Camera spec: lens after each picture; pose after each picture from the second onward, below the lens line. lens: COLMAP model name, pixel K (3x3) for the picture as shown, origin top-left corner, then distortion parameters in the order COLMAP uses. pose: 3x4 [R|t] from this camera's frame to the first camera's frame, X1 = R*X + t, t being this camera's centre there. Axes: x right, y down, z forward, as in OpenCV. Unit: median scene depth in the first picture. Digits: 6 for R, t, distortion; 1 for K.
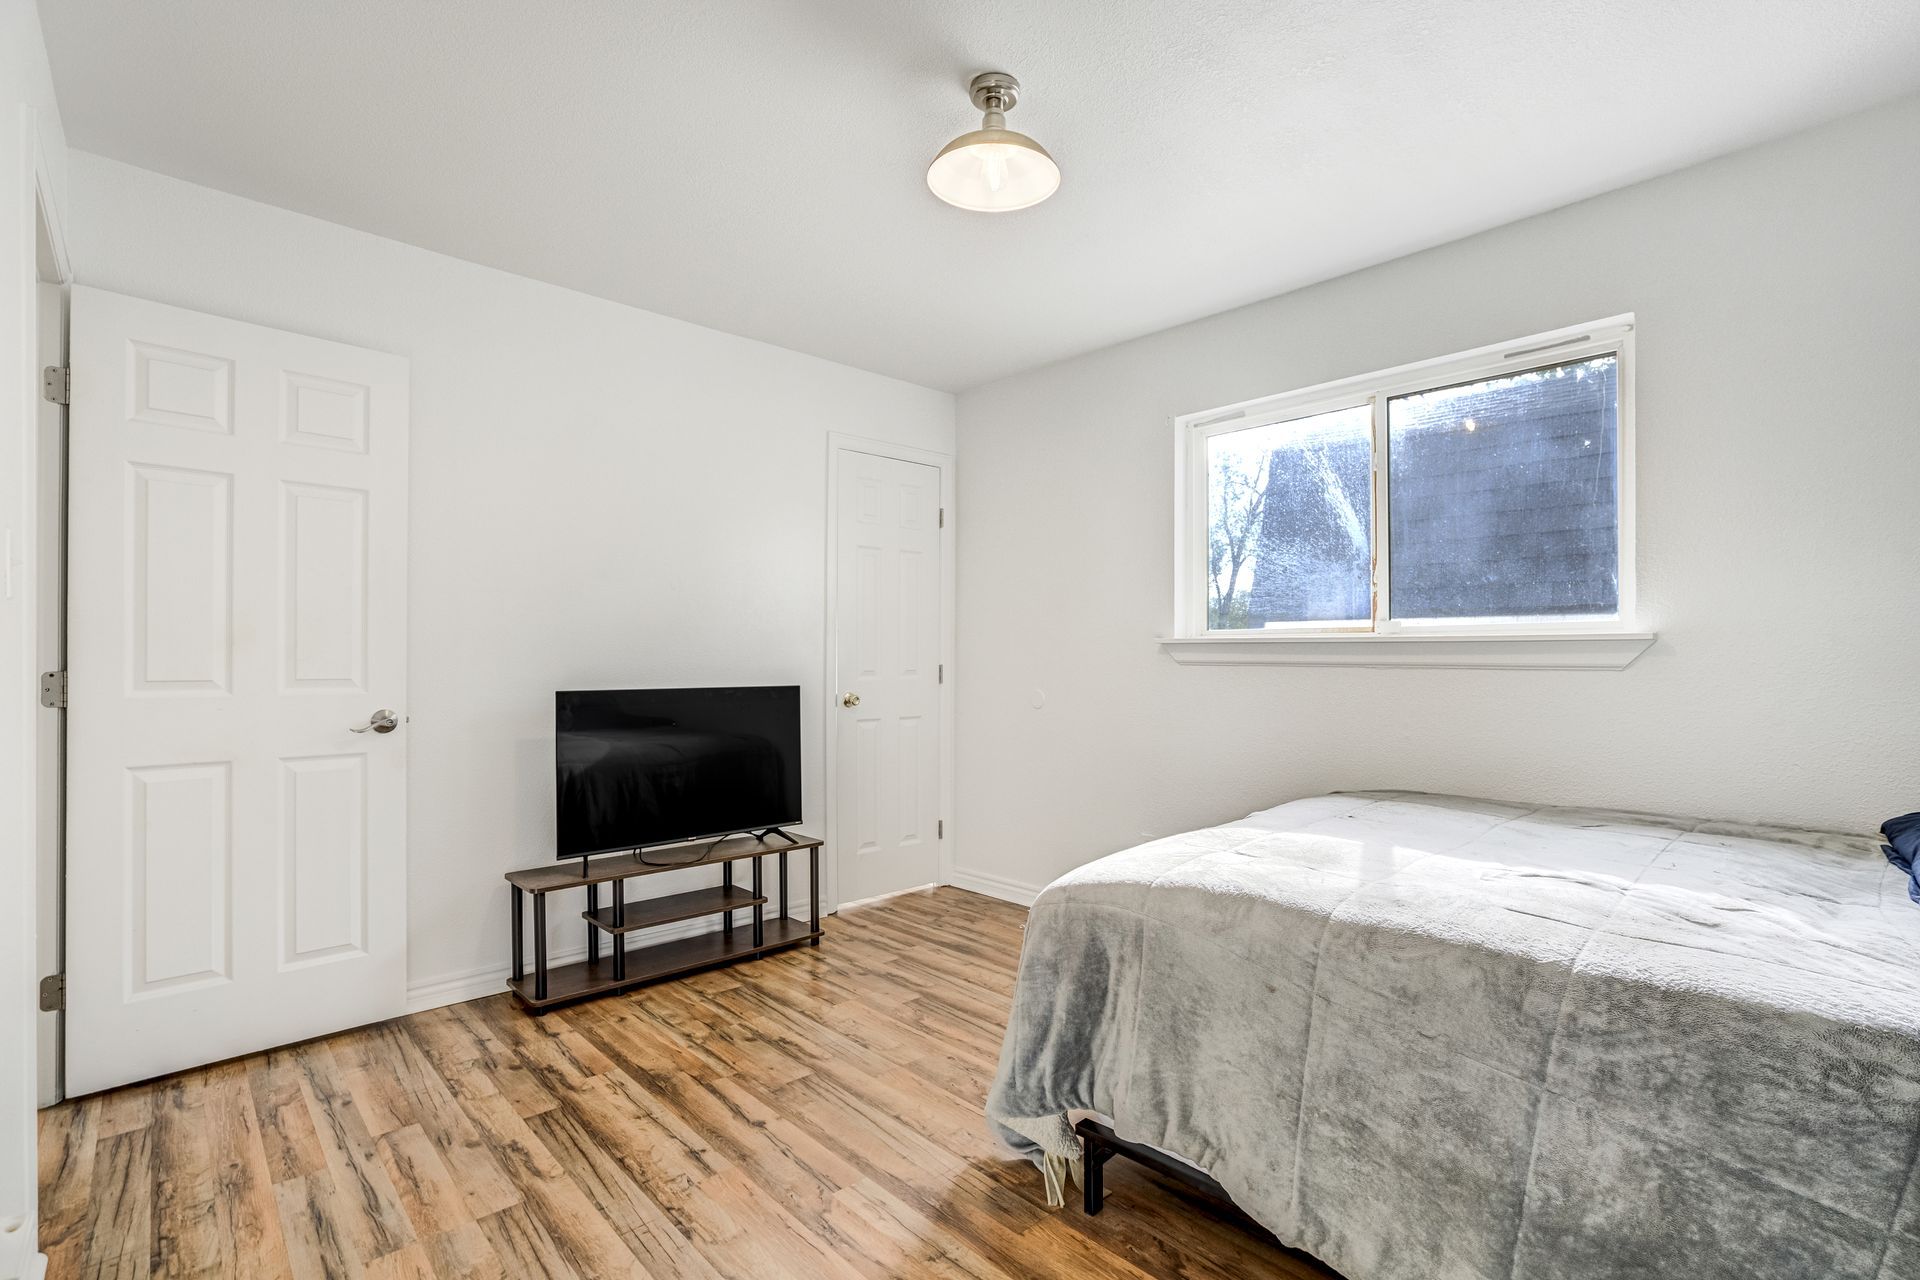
lens RADIAL K [[899.1, 0, 960.5], [0, 899.1, 647.6], [0, 0, 1]] dist [-0.049863, 0.022900]
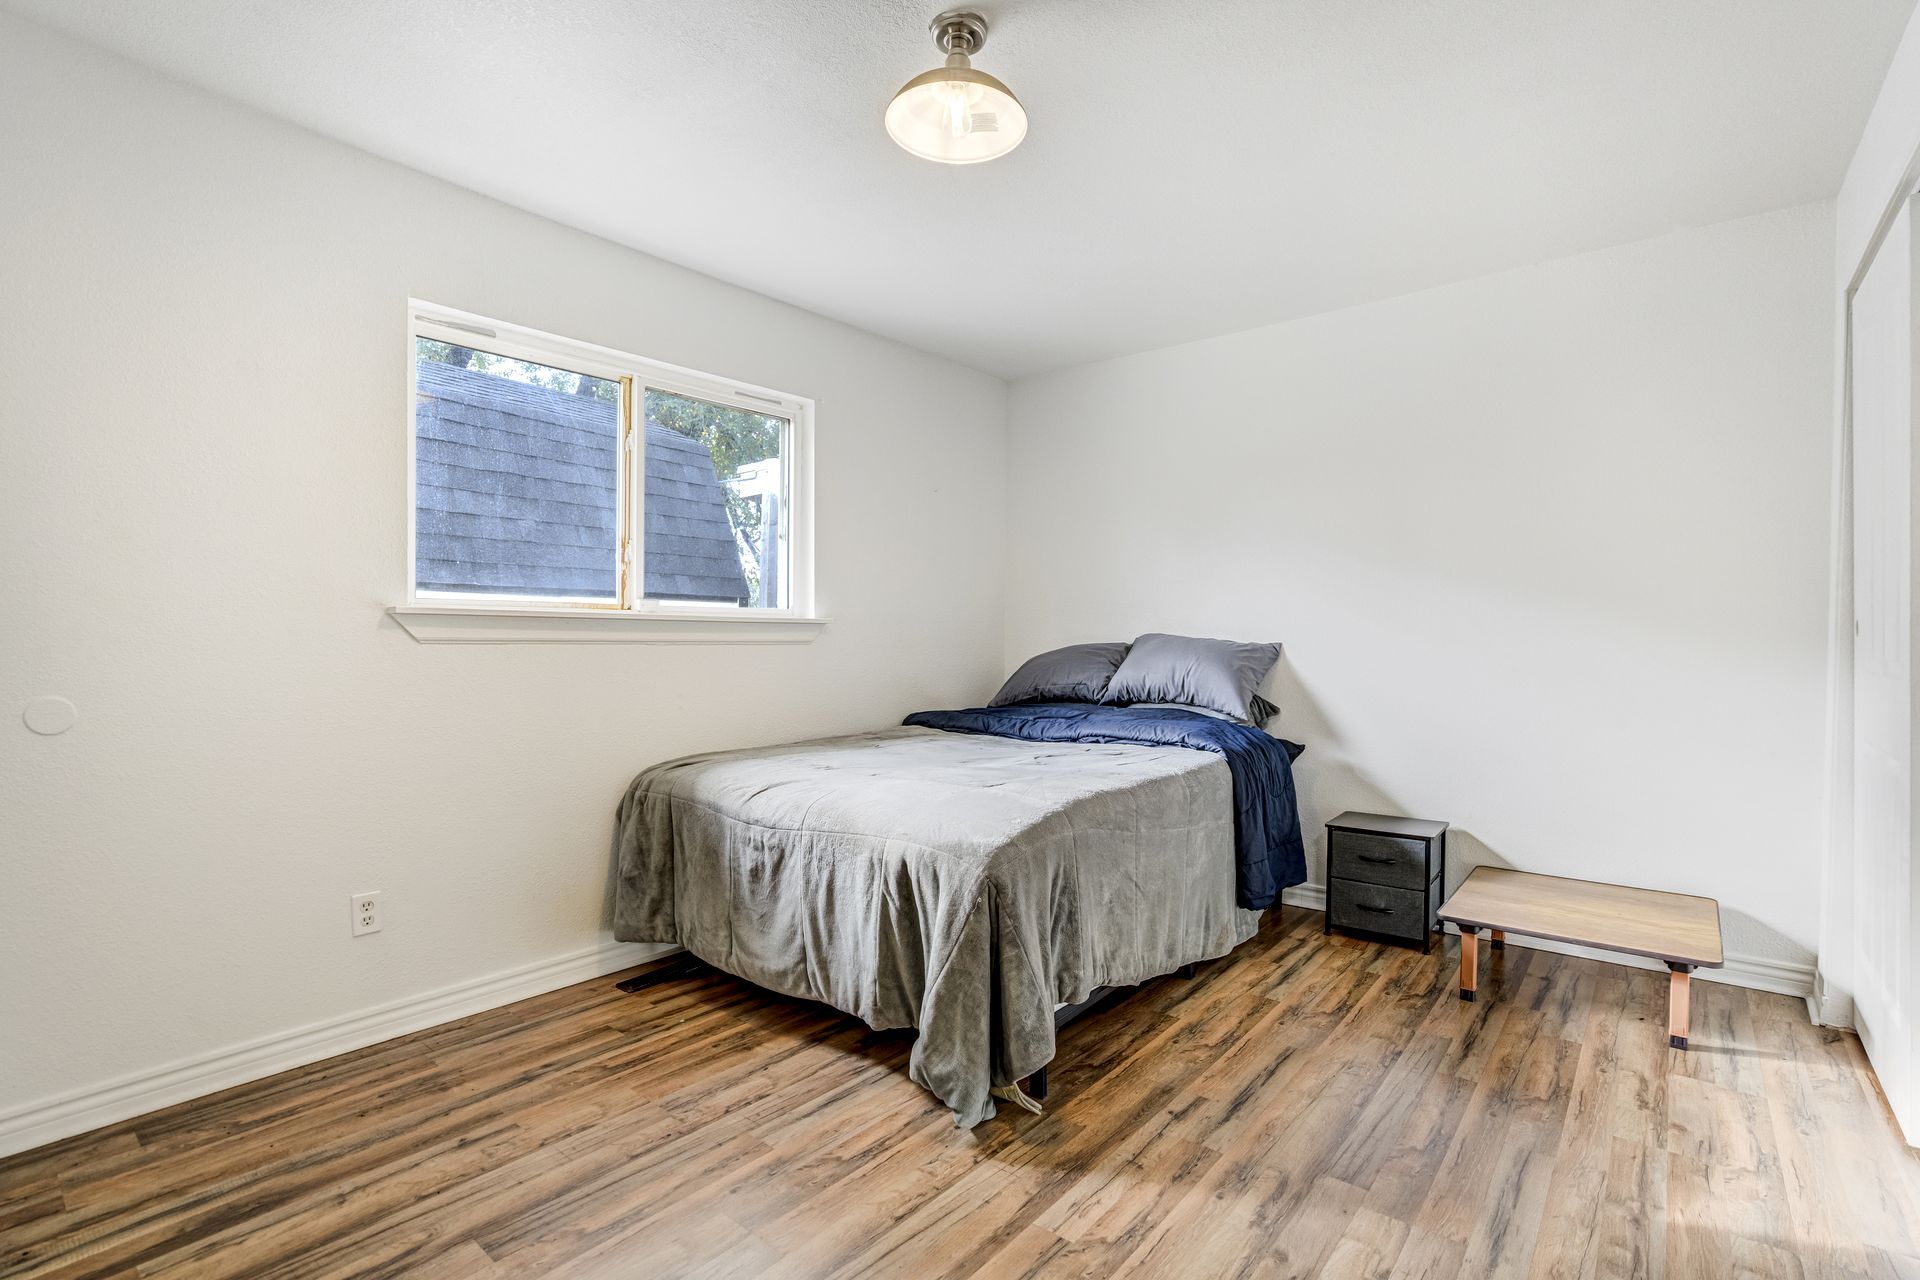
lens RADIAL K [[899.1, 0, 960.5], [0, 899.1, 647.6], [0, 0, 1]] dist [-0.049863, 0.022900]
pose [[-0.142283, -0.010006, 0.989775, -0.888888], [-0.013420, 0.999876, 0.008179, 0.018686], [-0.989735, -0.012119, -0.142400, 1.116953]]
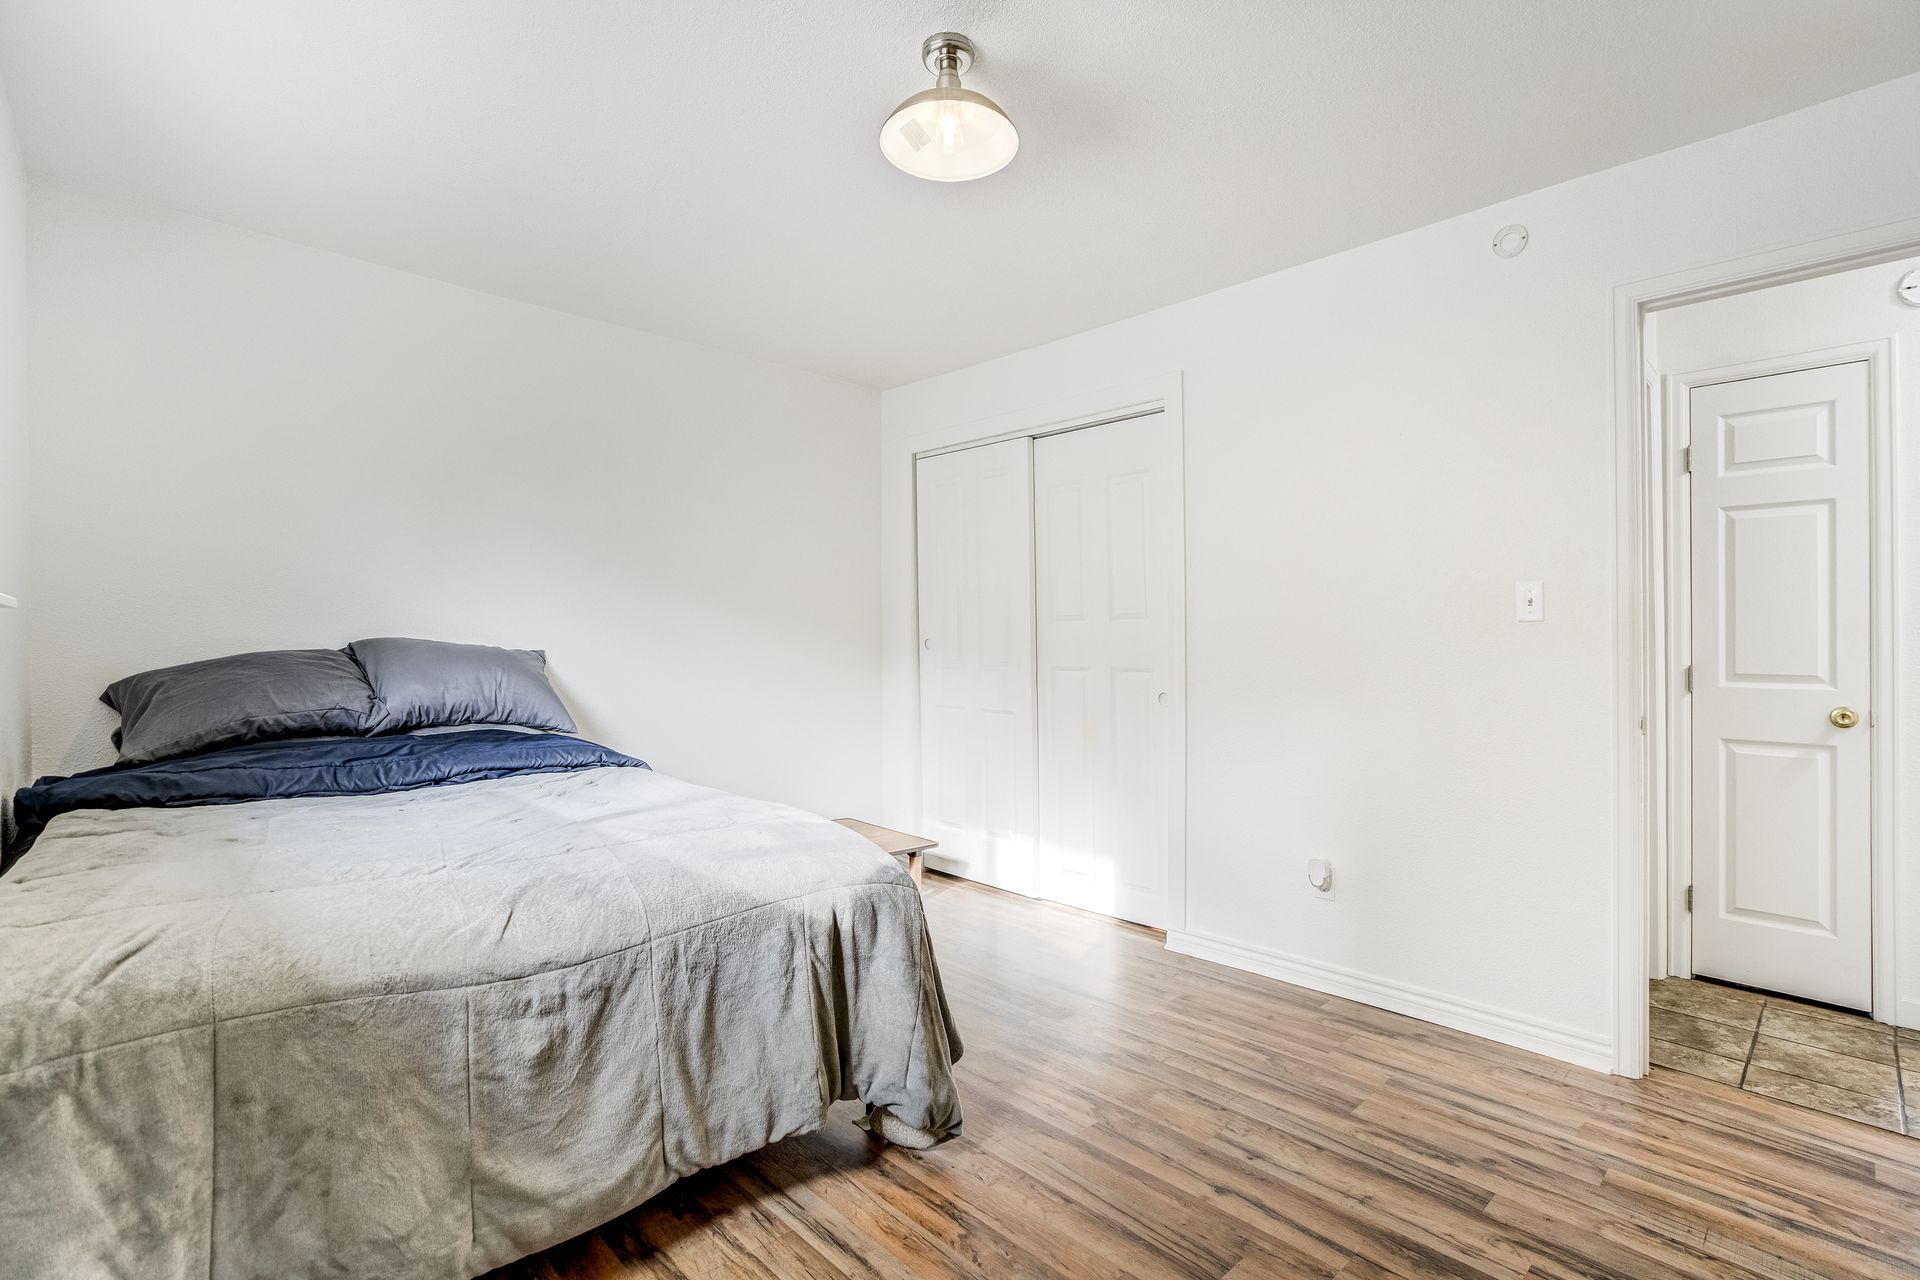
lens RADIAL K [[920.3, 0, 978.7], [0, 920.3, 636.9], [0, 0, 1]] dist [-0.005137, 0.019738]
pose [[-0.999361, -0.018269, -0.030734, 0.051978], [-0.017550, 0.999570, -0.023492, 0.017879], [0.031150, -0.022937, -0.999251, 1.981442]]
